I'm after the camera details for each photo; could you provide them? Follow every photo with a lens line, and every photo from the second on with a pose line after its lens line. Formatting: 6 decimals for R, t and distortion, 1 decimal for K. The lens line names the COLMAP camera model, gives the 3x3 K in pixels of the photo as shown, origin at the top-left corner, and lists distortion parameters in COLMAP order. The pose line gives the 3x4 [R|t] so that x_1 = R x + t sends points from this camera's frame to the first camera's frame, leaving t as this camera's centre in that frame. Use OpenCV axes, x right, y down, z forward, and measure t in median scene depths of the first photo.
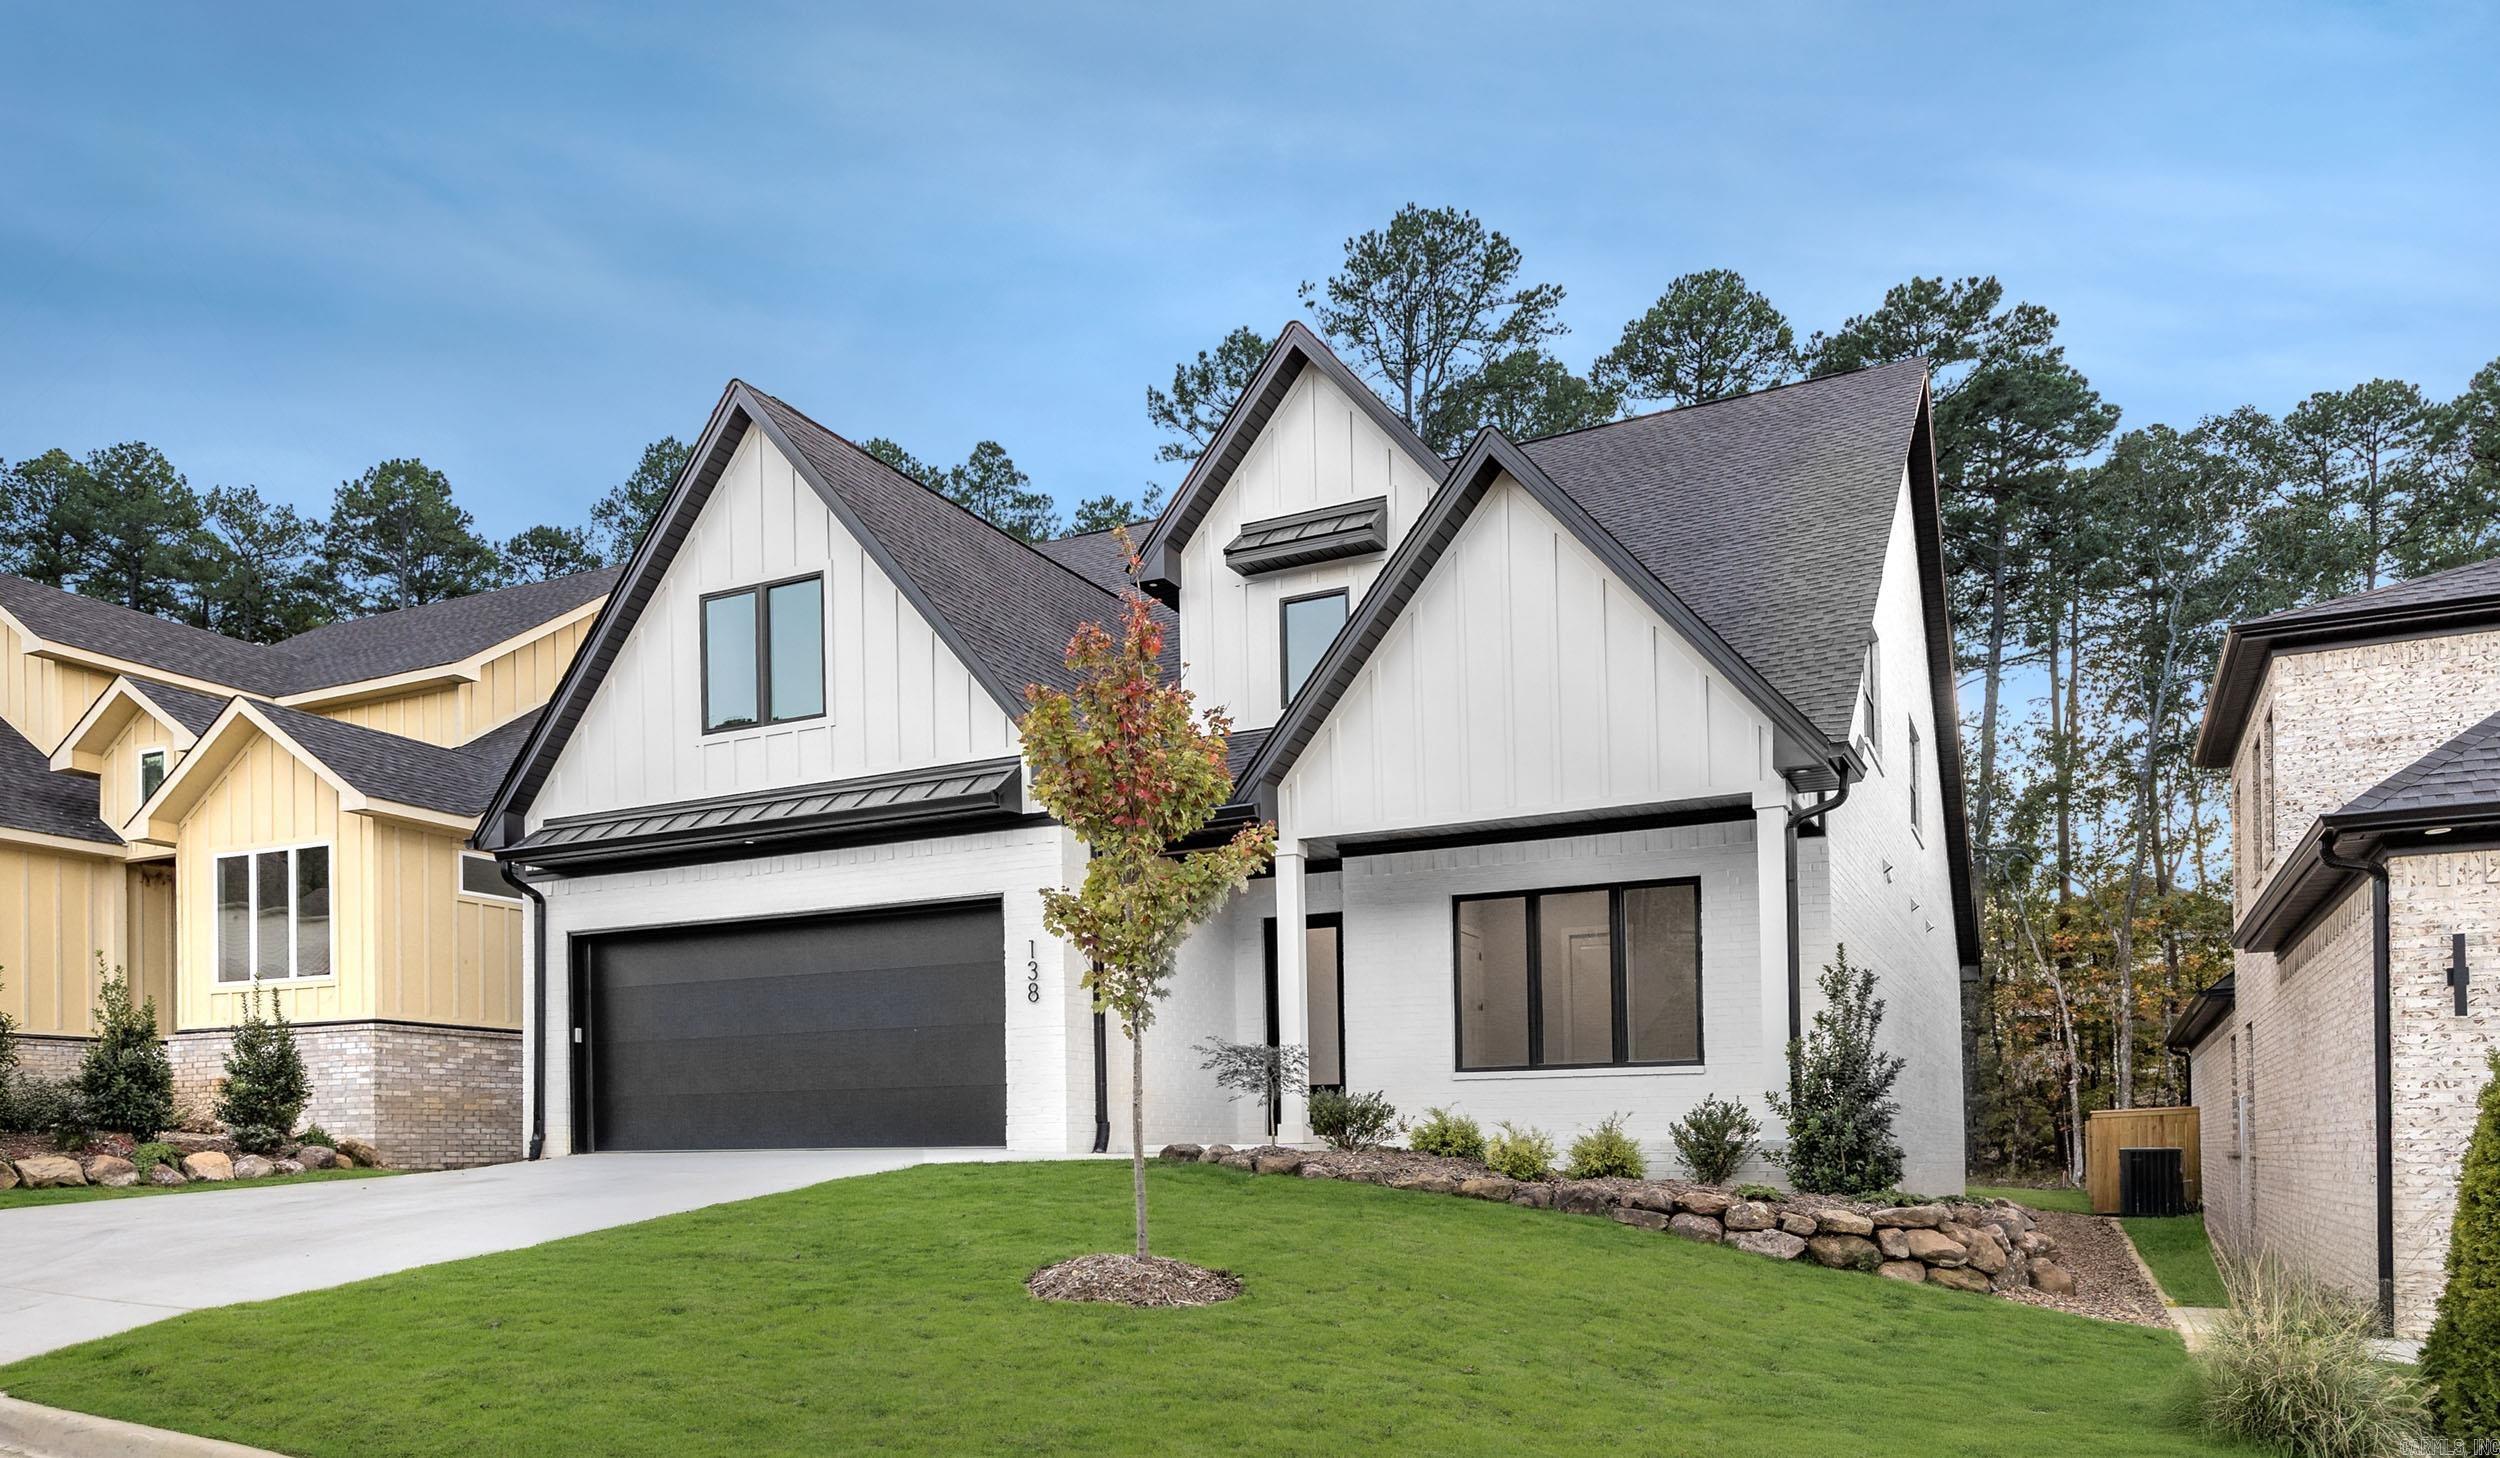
lens RADIAL K [[1756.8, 0, 1248.9], [0, 1756.8, 780.9], [0, 0, 1]] dist [0.043643, 0.001635]
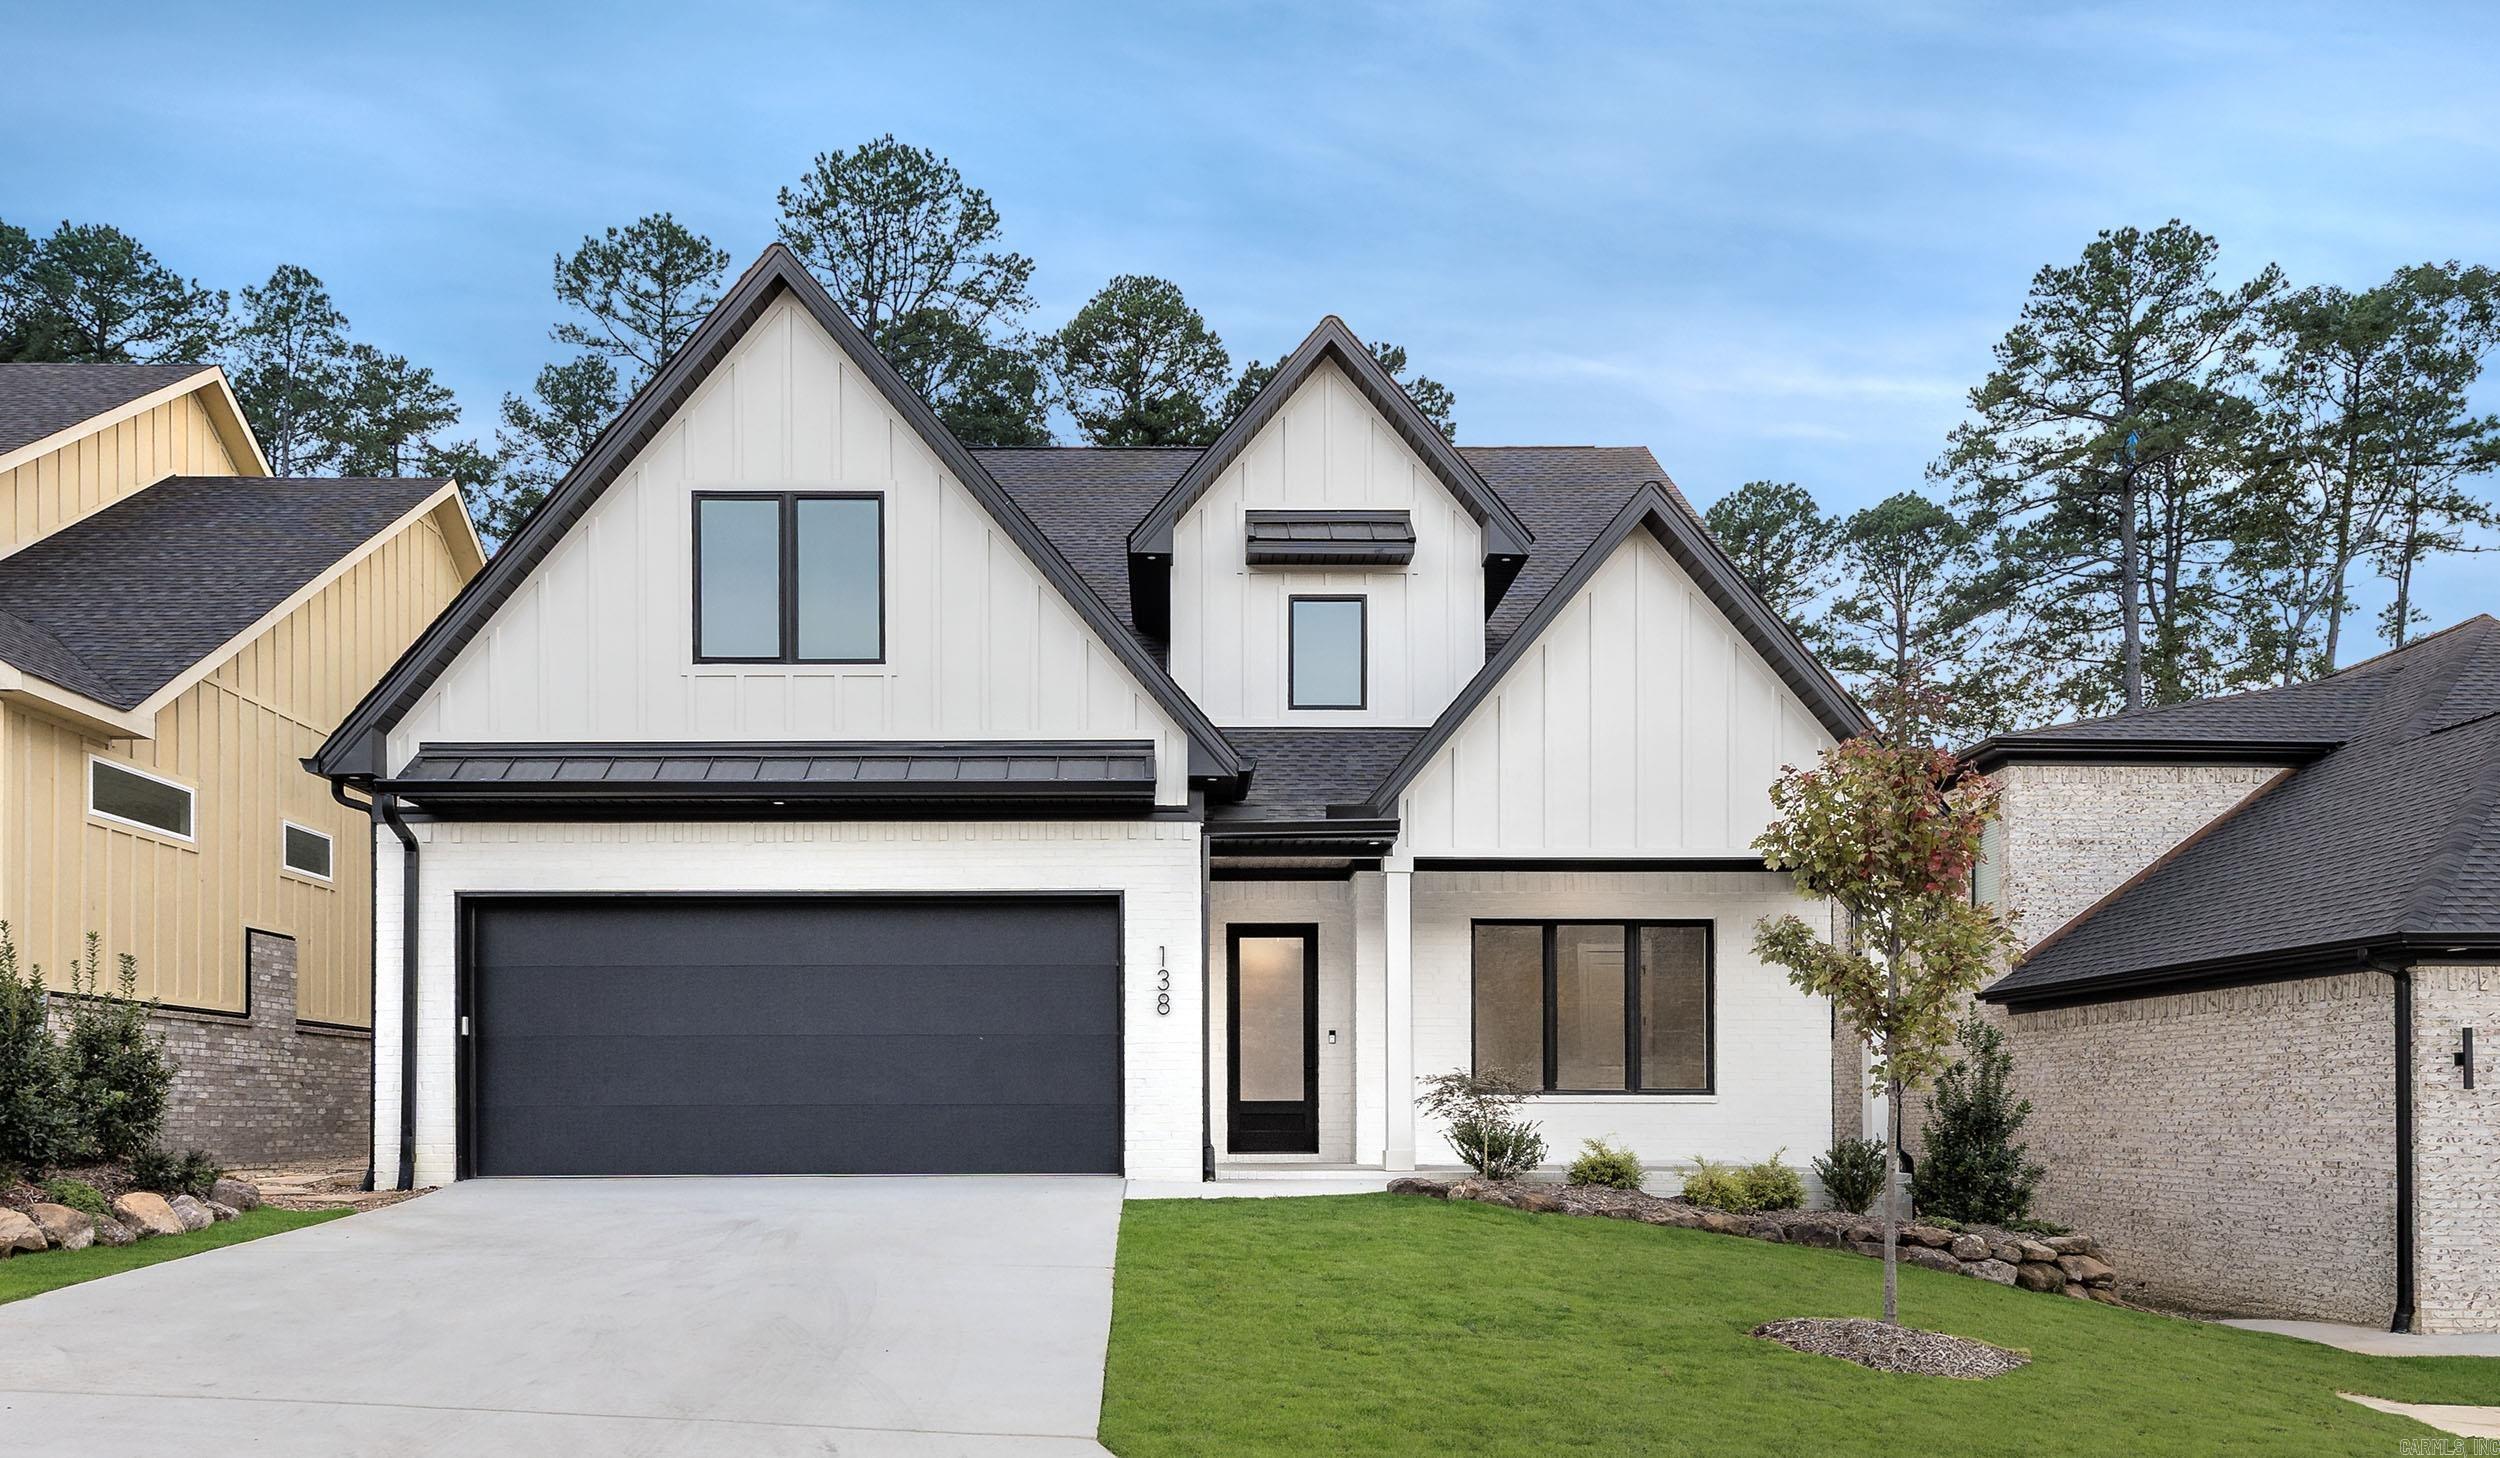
lens RADIAL K [[1795.0, 0, 1250.0], [0, 1795.0, 729.0], [0, 0, 1]] dist [0.040192, -0.002834]
pose [[0.870816, 0.110753, 0.478971, -0.525335], [-0.107637, 0.993607, -0.034058, 0.005470], [-0.479681, -0.021897, 0.877170, 0.161172]]
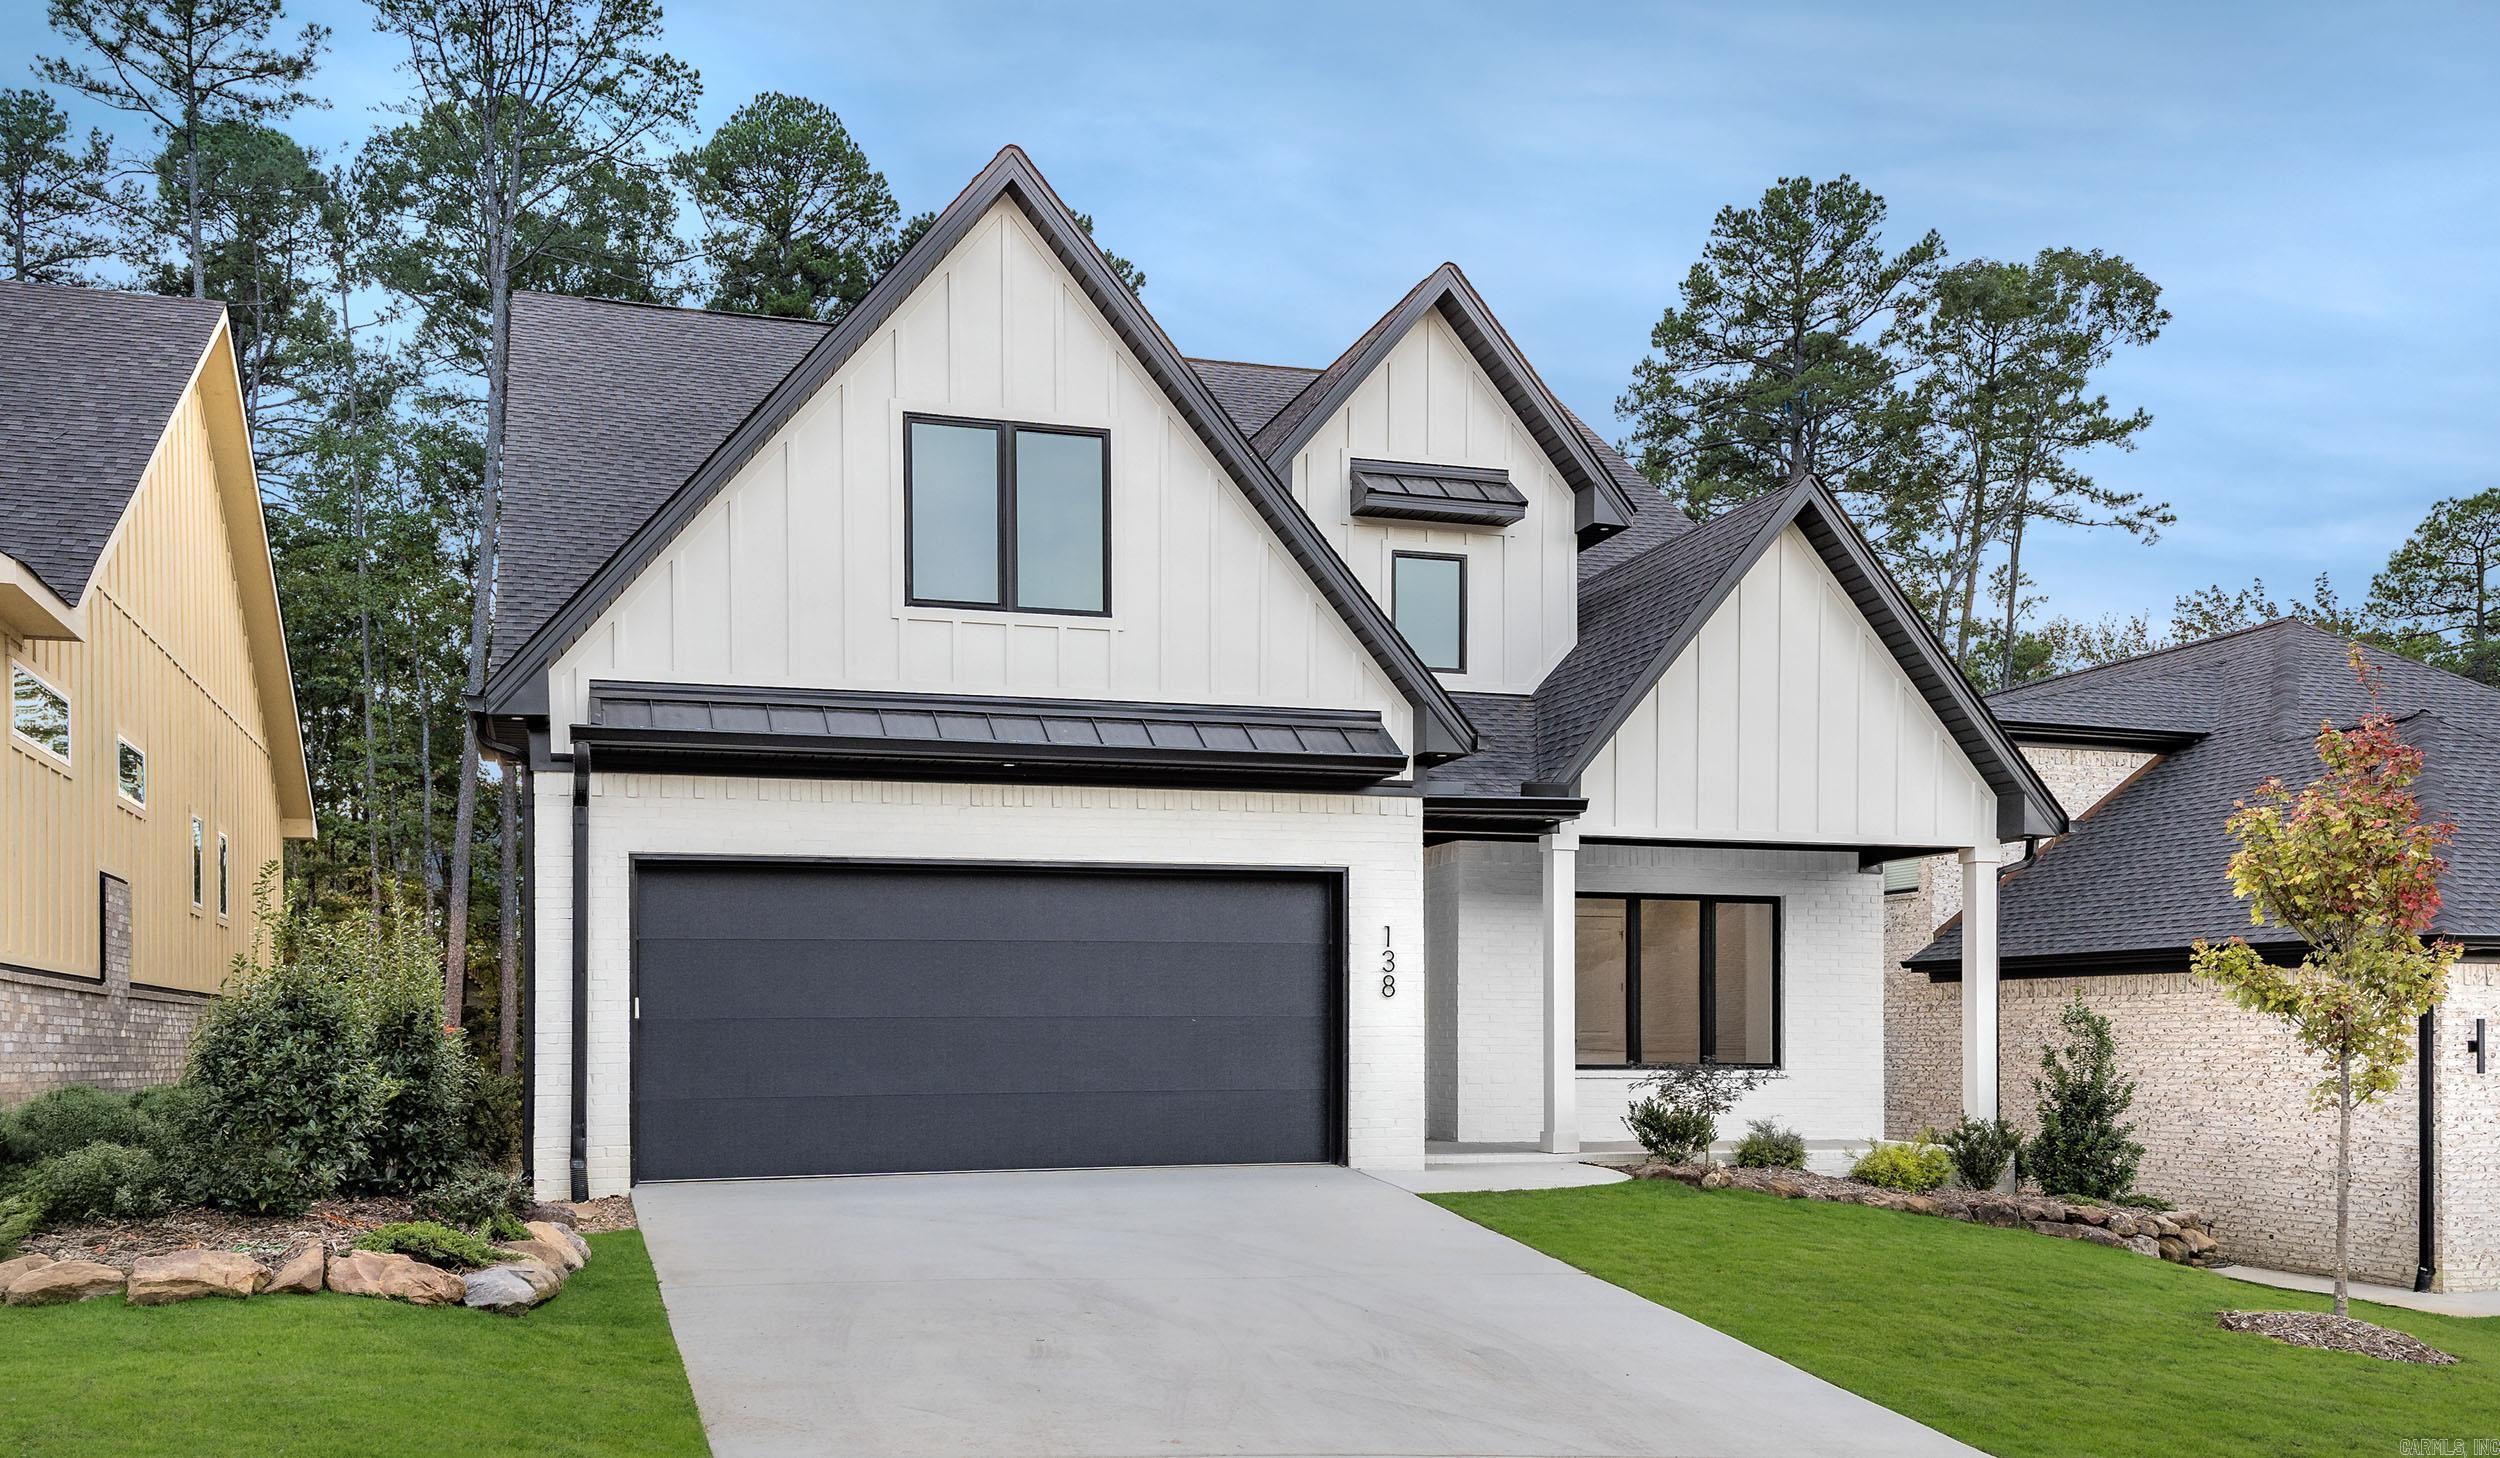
lens RADIAL K [[1992.0, 0, 1246.8], [0, 1992.0, 661.4], [0, 0, 1]] dist [0.123138, -0.059420]
pose [[0.698448, 0.138592, 0.702113, -0.866617], [-0.149577, 0.987672, -0.046162, 0.015915], [-0.699855, -0.072778, 0.710568, 0.338182]]
